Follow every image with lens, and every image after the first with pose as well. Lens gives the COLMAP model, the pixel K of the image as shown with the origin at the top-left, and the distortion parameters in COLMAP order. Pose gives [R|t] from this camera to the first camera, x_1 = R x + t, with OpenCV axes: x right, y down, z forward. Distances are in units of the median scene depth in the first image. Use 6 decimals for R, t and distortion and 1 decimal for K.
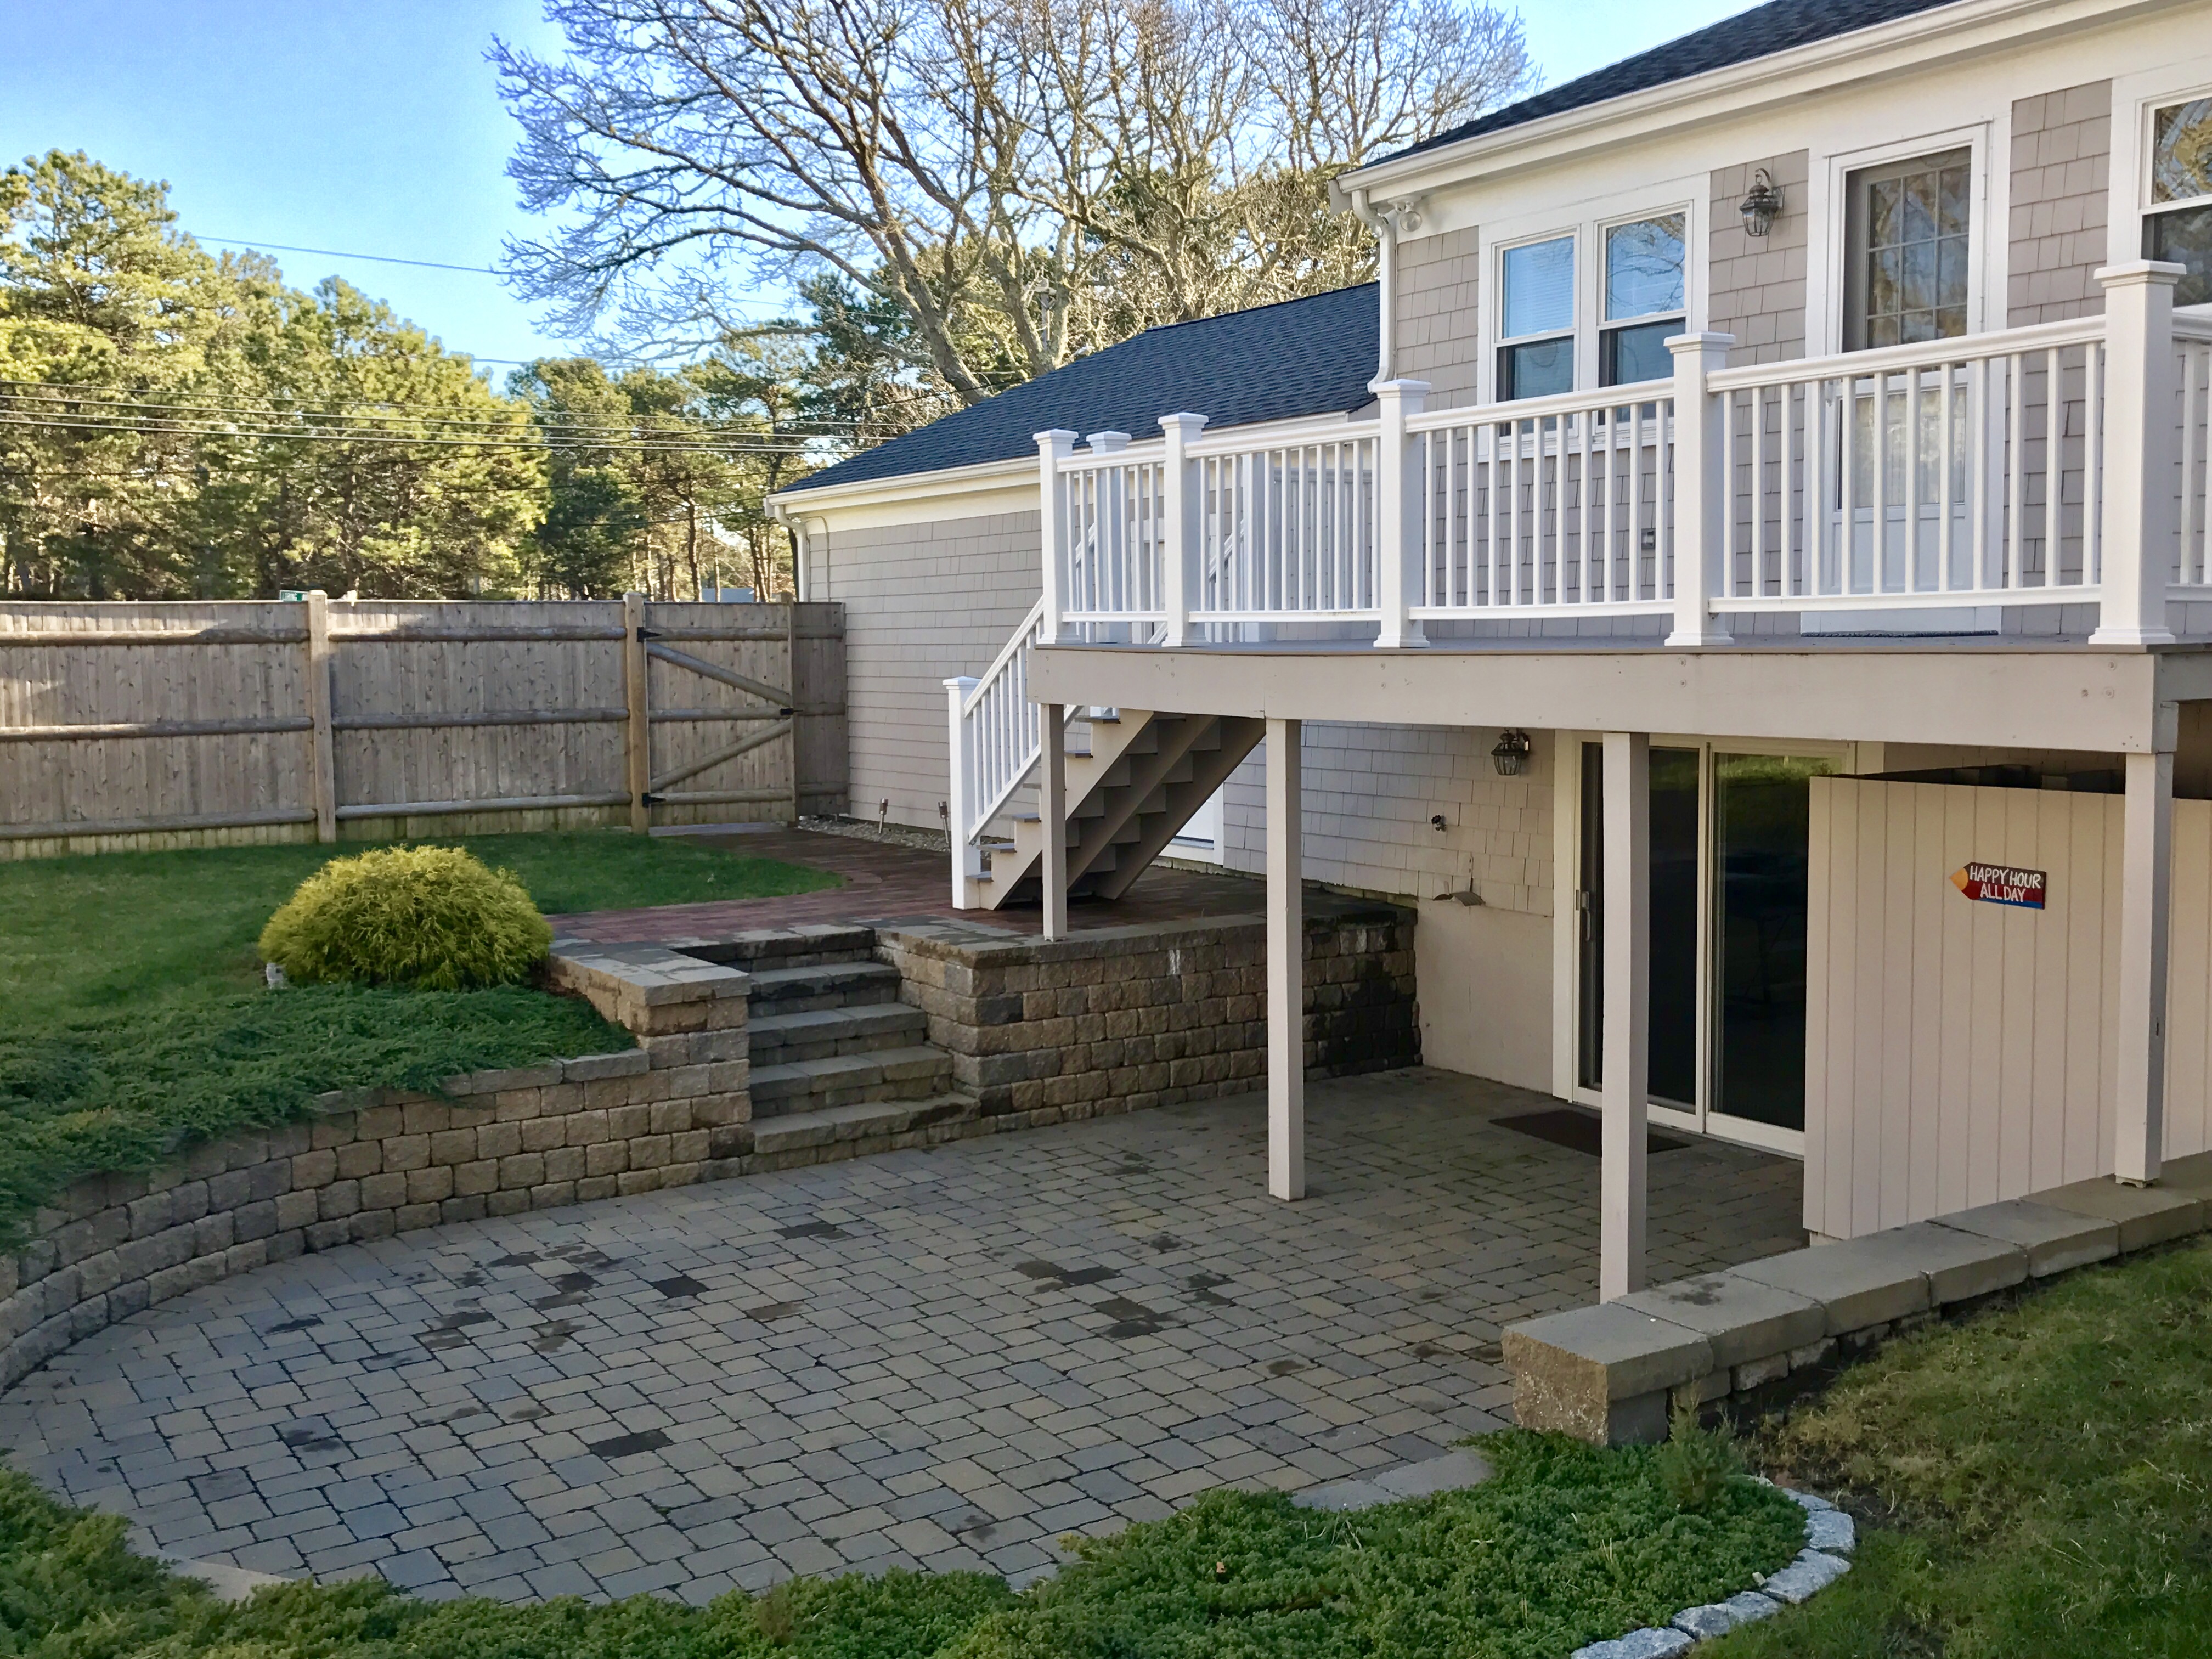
lens RADIAL K [[2059.0, 0, 1113.3], [0, 2059.0, 815.3], [0, 0, 1]] dist [0.000356, 0.000000]
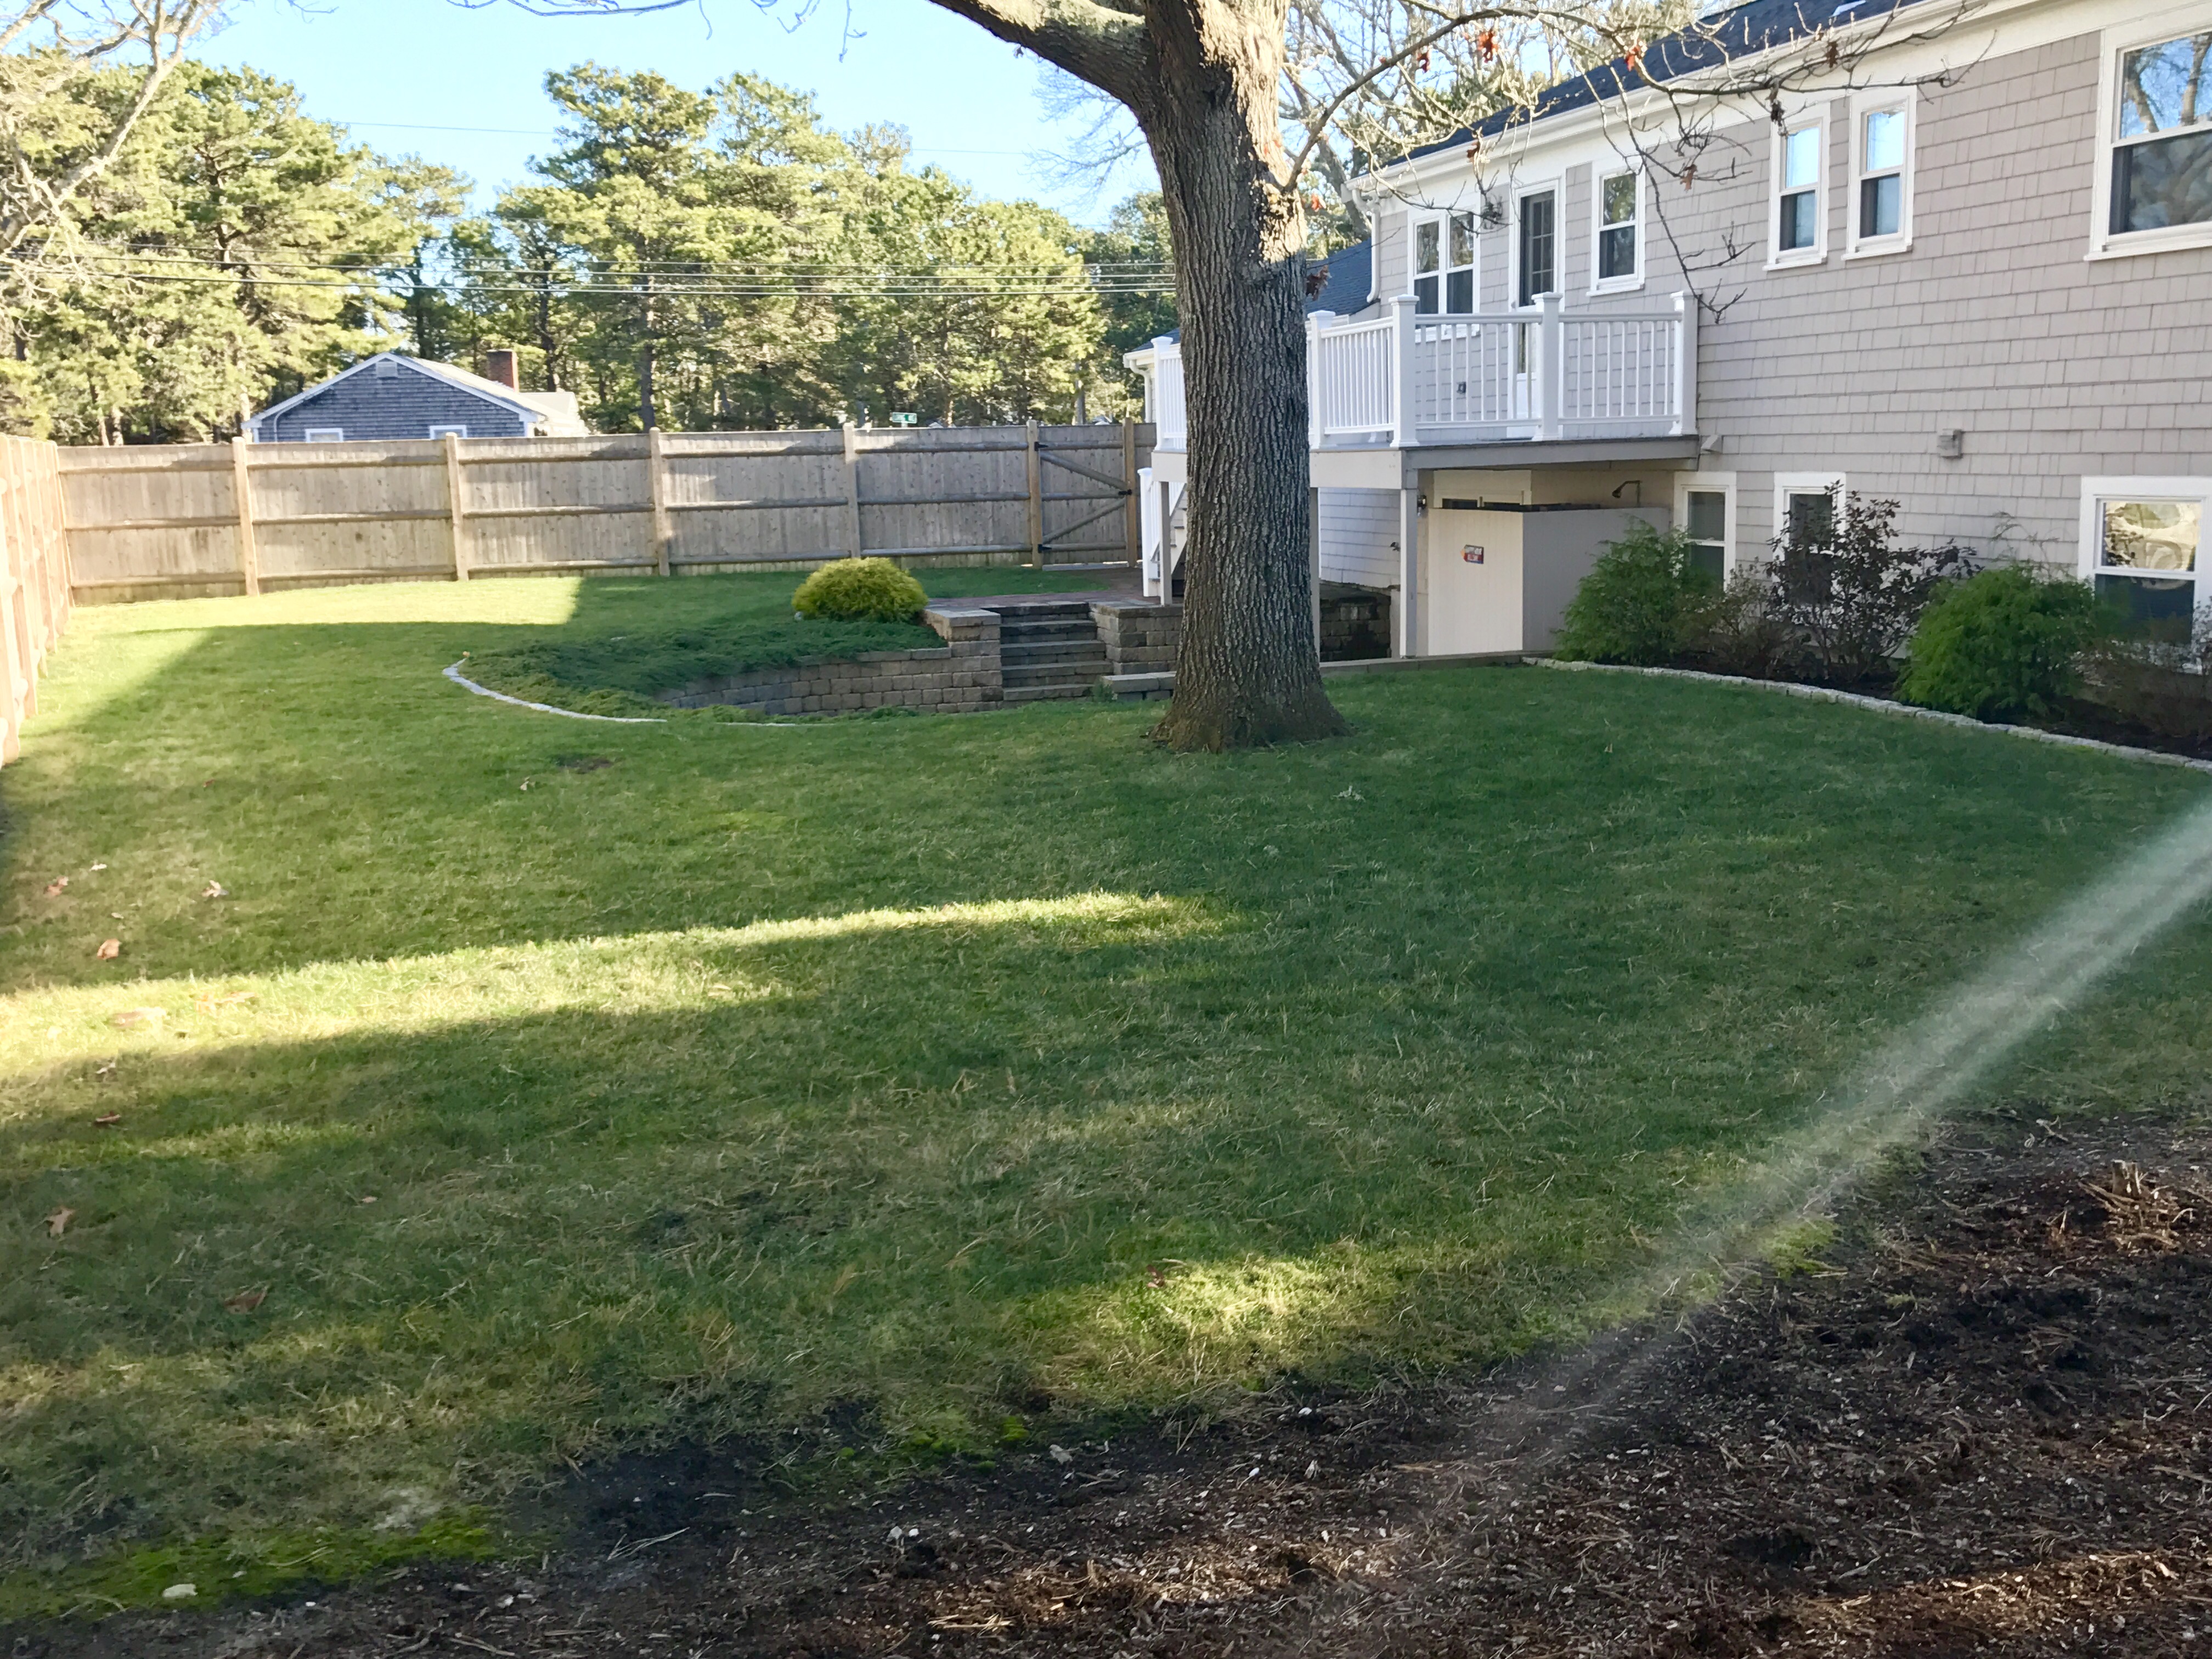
lens RADIAL K [[2059.0, 0, 1106.3], [0, 2059.0, 832.7], [0, 0, 1]] dist [0.000356, 0.000000]
pose [[0.952357, 0.043427, -0.301877, 0.129869], [-0.012490, 0.994534, 0.103666, 0.018620], [0.304728, -0.094957, 0.947694, -0.220899]]
